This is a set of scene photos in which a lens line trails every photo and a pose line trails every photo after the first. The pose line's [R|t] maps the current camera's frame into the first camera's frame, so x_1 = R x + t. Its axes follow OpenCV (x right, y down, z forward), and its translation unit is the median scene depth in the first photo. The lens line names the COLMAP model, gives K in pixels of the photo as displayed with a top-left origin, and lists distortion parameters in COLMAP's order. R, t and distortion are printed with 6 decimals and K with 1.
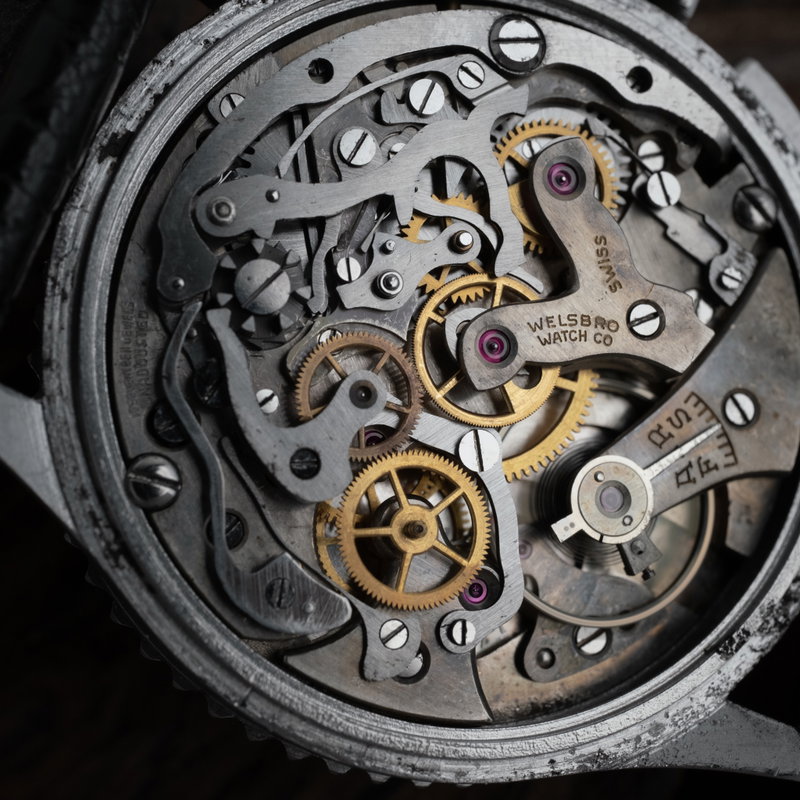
lens RADIAL K [[1449.8, 0, 400.0], [0, 1449.8, 400.0], [0, 0, 1]] dist [0.030291, 0.108851]
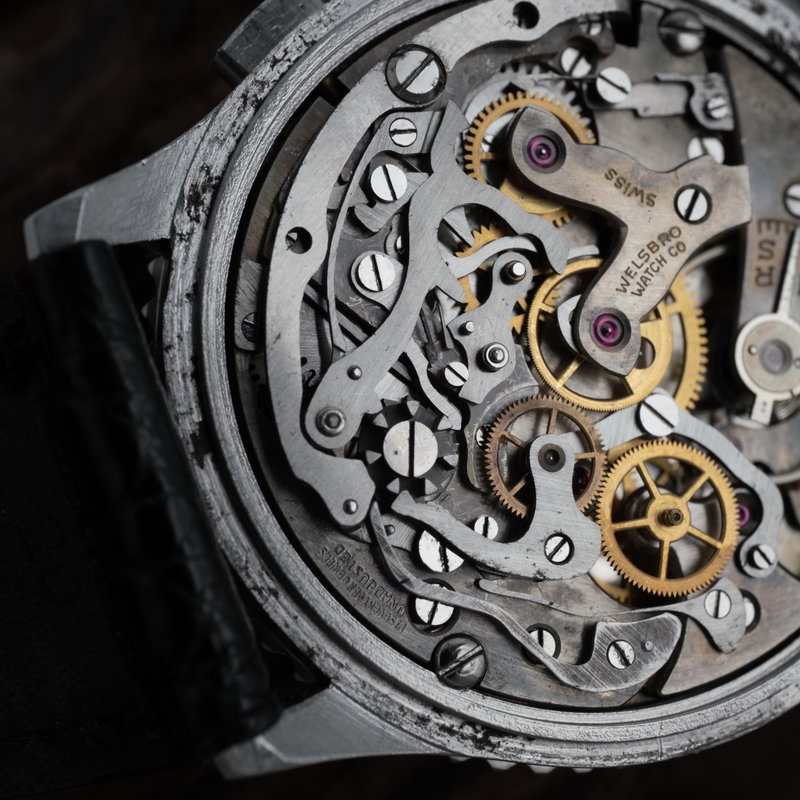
lens RADIAL K [[1449.8, 0, 400.0], [0, 1449.8, 400.0], [0, 0, 1]] dist [0.030291, 0.108851]
pose [[0.741779, -0.669982, 0.029803, -0.101488], [0.653369, 0.731979, 0.193173, -0.282746], [-0.151238, -0.123819, 0.980712, 0.029568]]
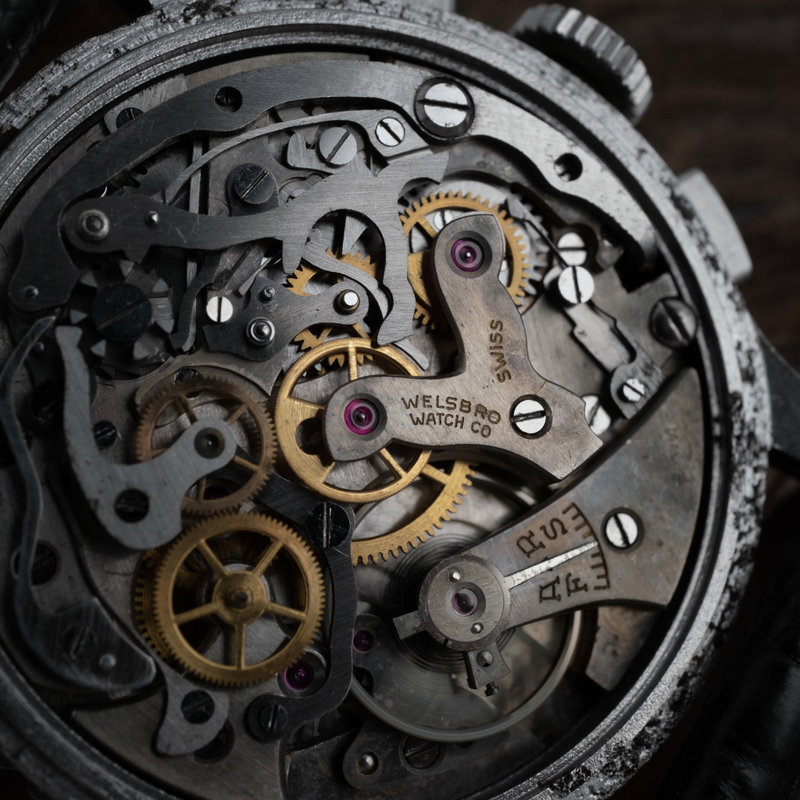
lens RADIAL K [[1449.8, 0, 400.0], [0, 1449.8, 400.0], [0, 0, 1]] dist [0.030291, 0.108851]
pose [[0.986136, 0.164339, -0.022993, 0.106196], [-0.165537, 0.983901, -0.067358, 0.010830], [0.011553, 0.070230, 0.997464, 0.068849]]
